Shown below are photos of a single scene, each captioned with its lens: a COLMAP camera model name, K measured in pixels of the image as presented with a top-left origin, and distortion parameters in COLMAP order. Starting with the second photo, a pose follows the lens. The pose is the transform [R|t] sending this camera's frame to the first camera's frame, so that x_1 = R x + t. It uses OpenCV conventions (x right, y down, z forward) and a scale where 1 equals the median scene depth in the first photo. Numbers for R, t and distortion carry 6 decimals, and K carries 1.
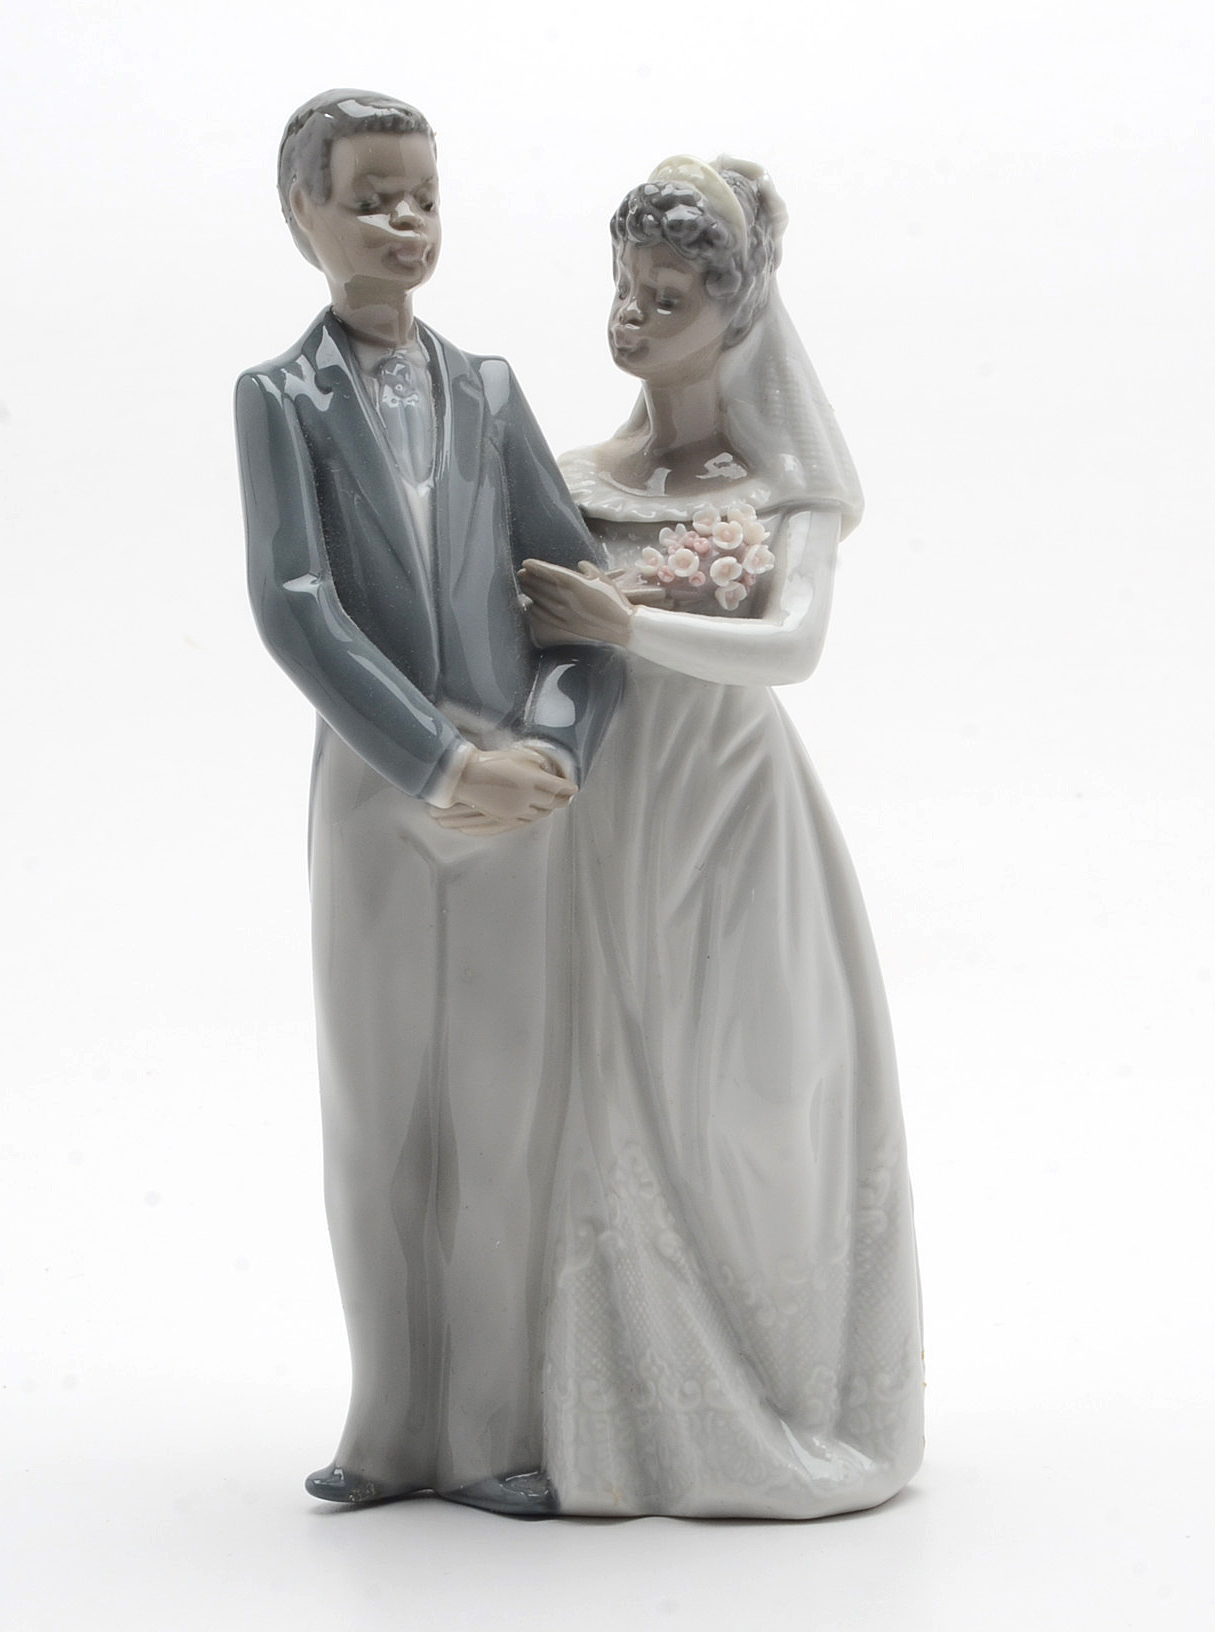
lens RADIAL K [[4680.1, 0, 607.5], [0, 4680.1, 816.0], [0, 0, 1]] dist [0.026914, -0.259795]
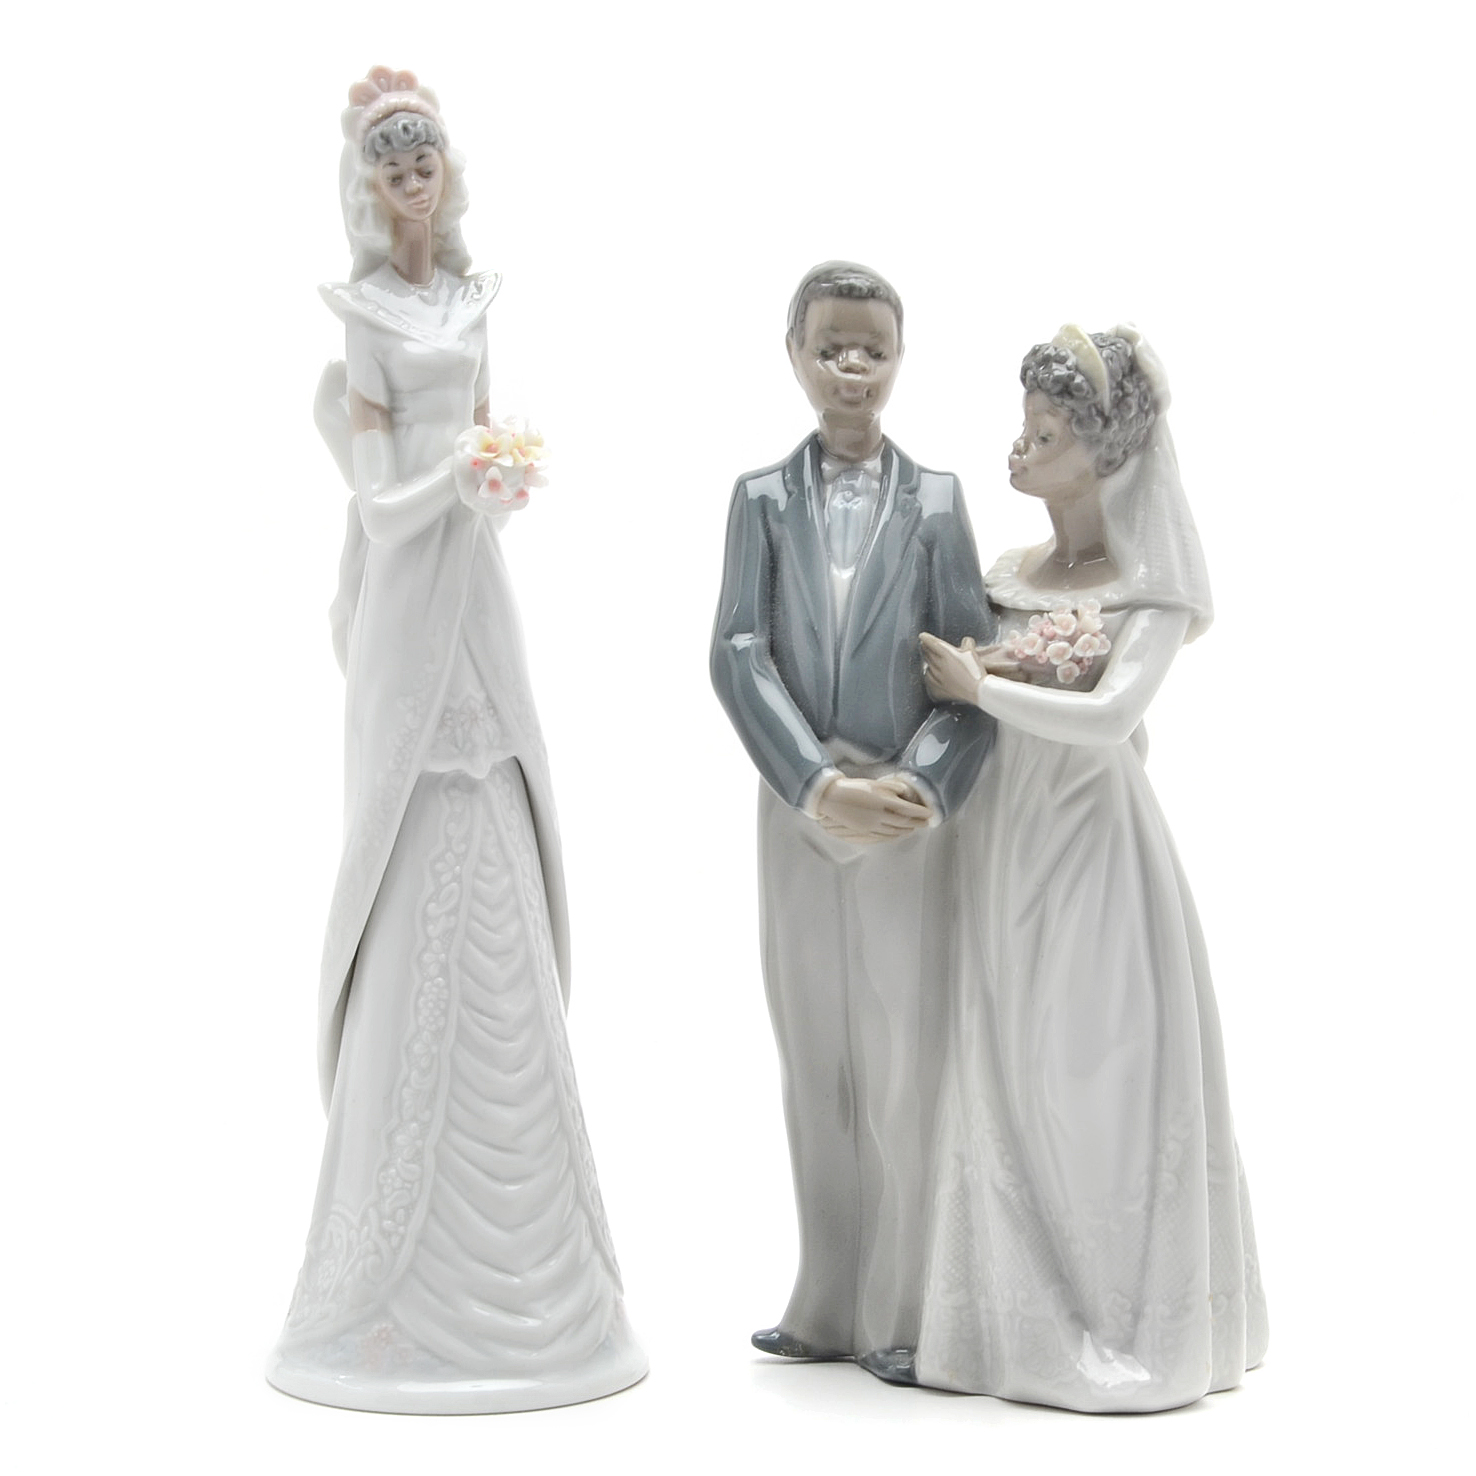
lens RADIAL K [[5210.4, 0, 738.0], [0, 5210.4, 738.0], [0, 0, 1]] dist [0.059726, -1.633638]
pose [[0.896463, 0.077085, -0.436362, 0.560539], [-0.085445, 0.996343, 0.000468, -0.022352], [0.434802, 0.036865, 0.899771, -0.304590]]
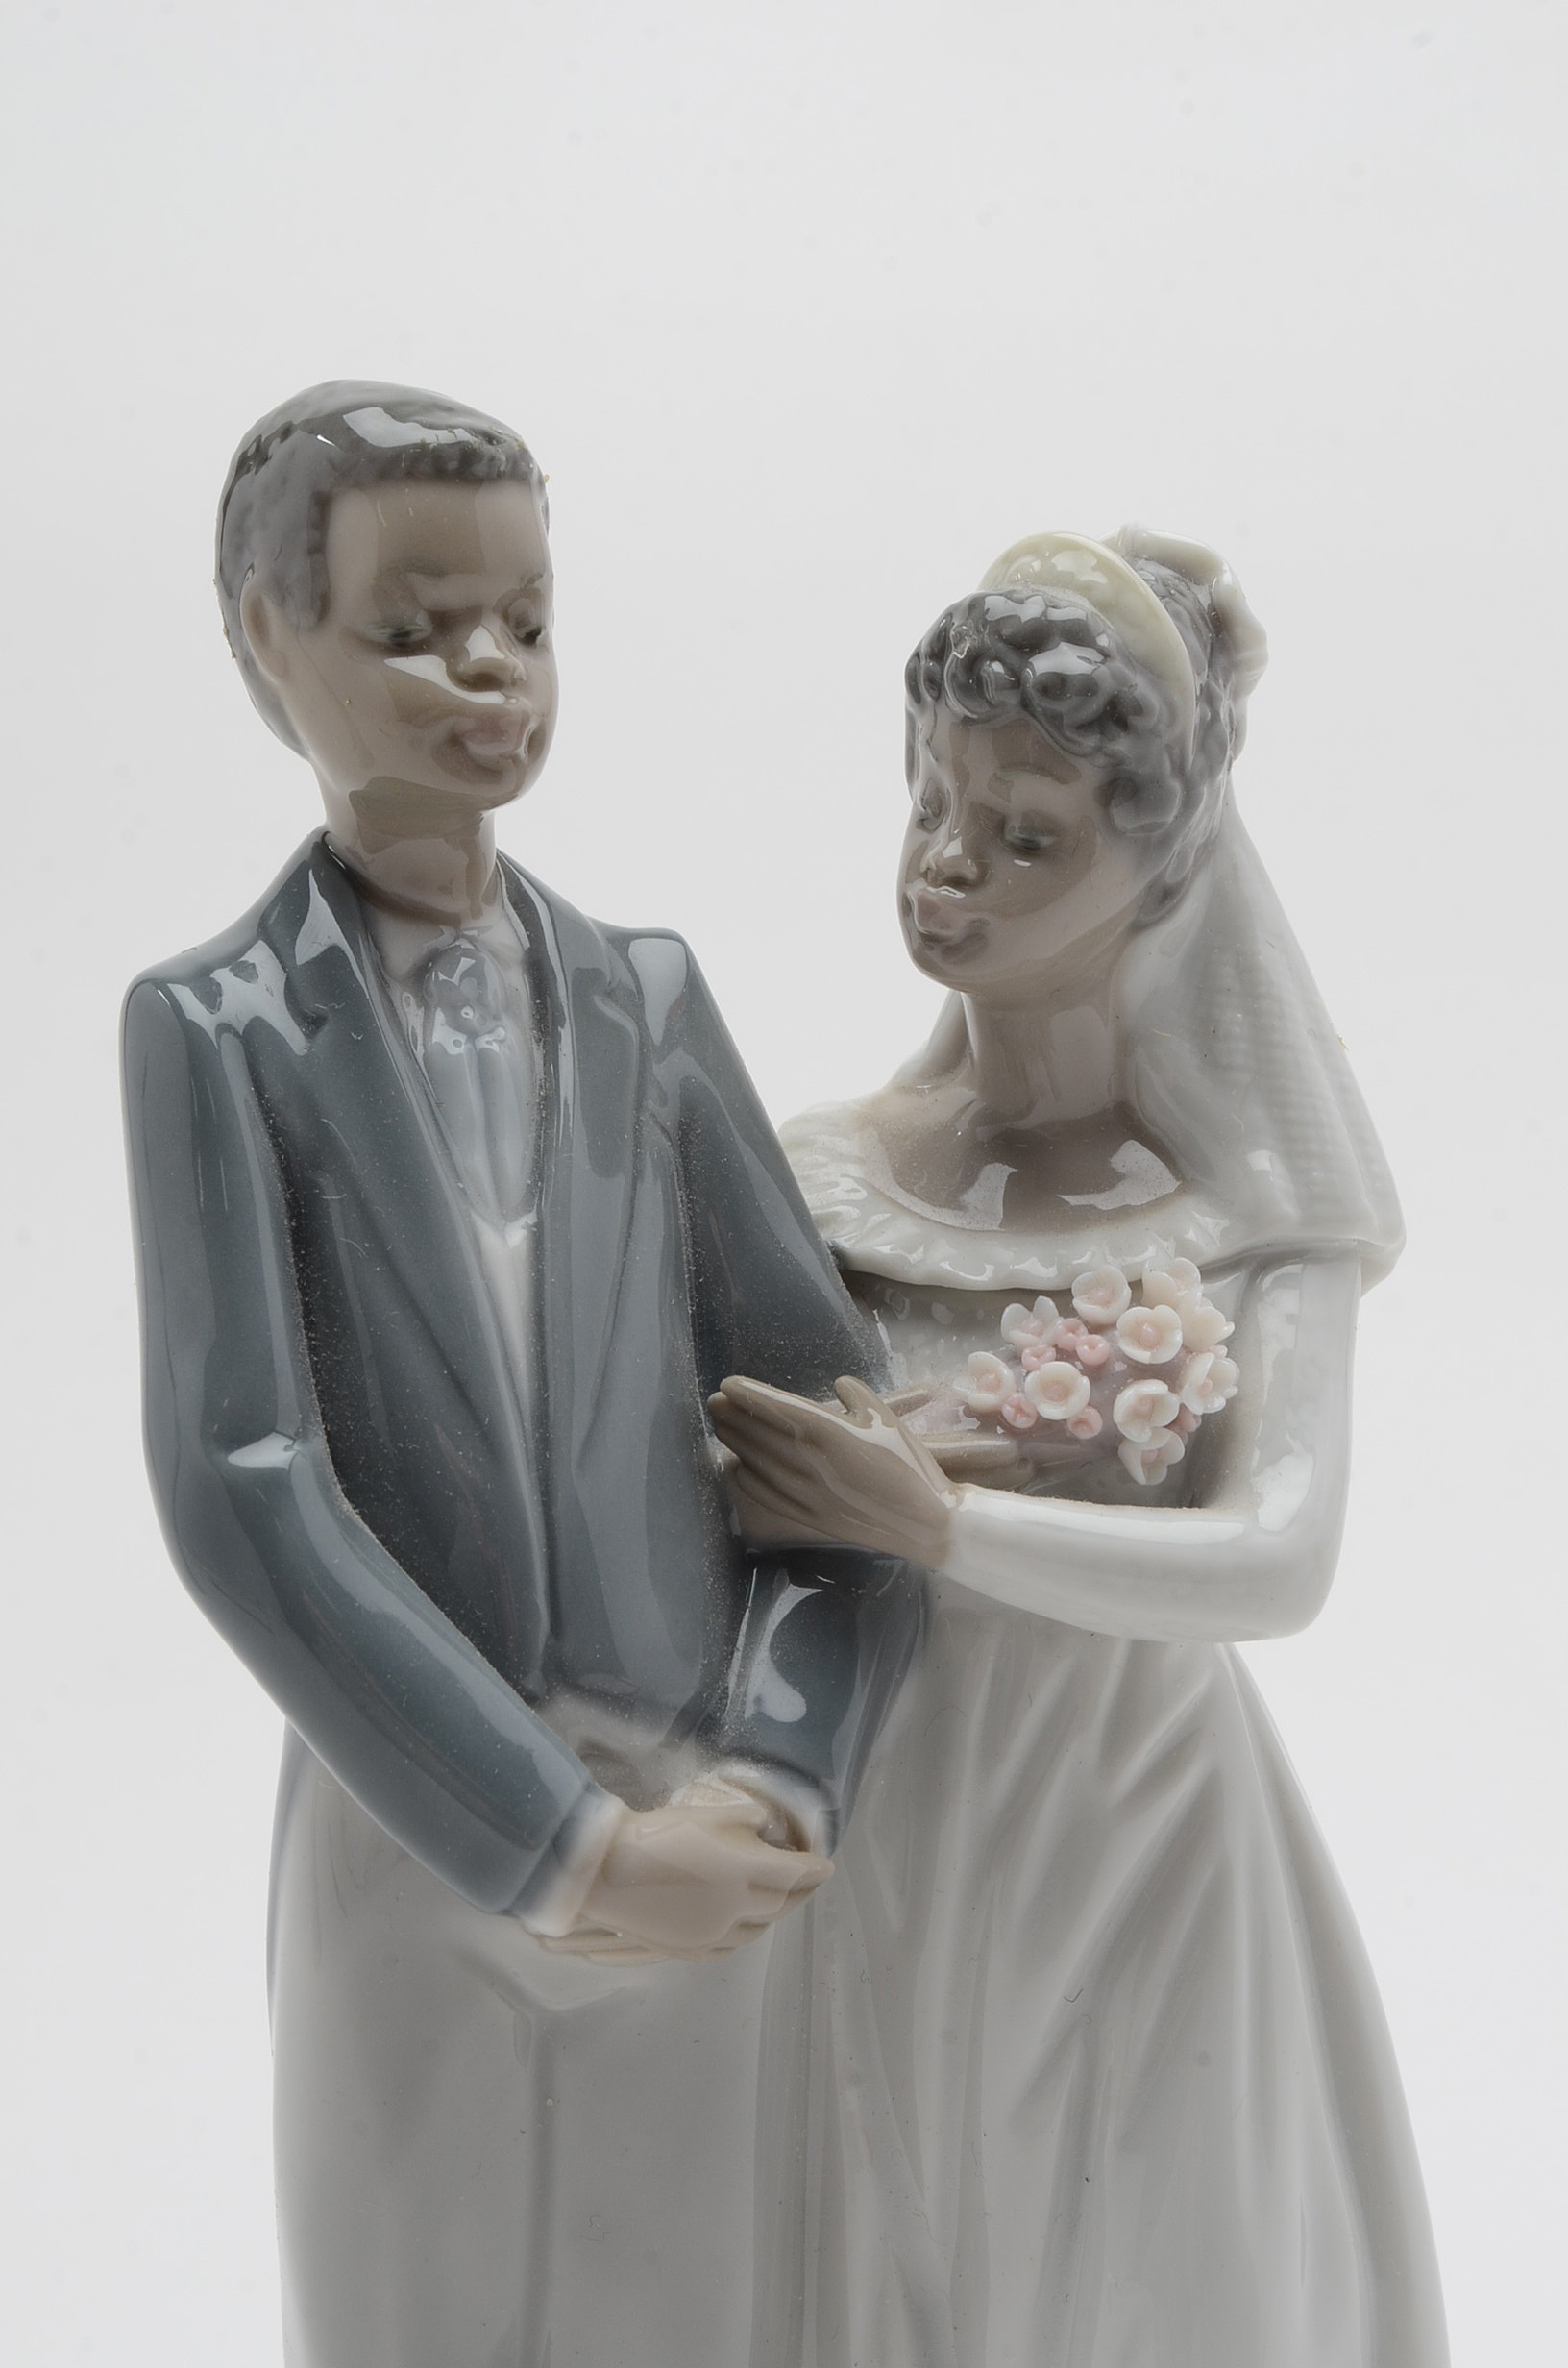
lens RADIAL K [[4964.6, 0, 784.0], [0, 4964.6, 1184.0], [0, 0, 1]] dist [0.025027, -0.097193]
pose [[0.999211, 0.010984, 0.038164, -0.031199], [-0.012576, 0.999050, 0.041729, -0.095491], [-0.037669, -0.042176, 0.998400, 0.490330]]
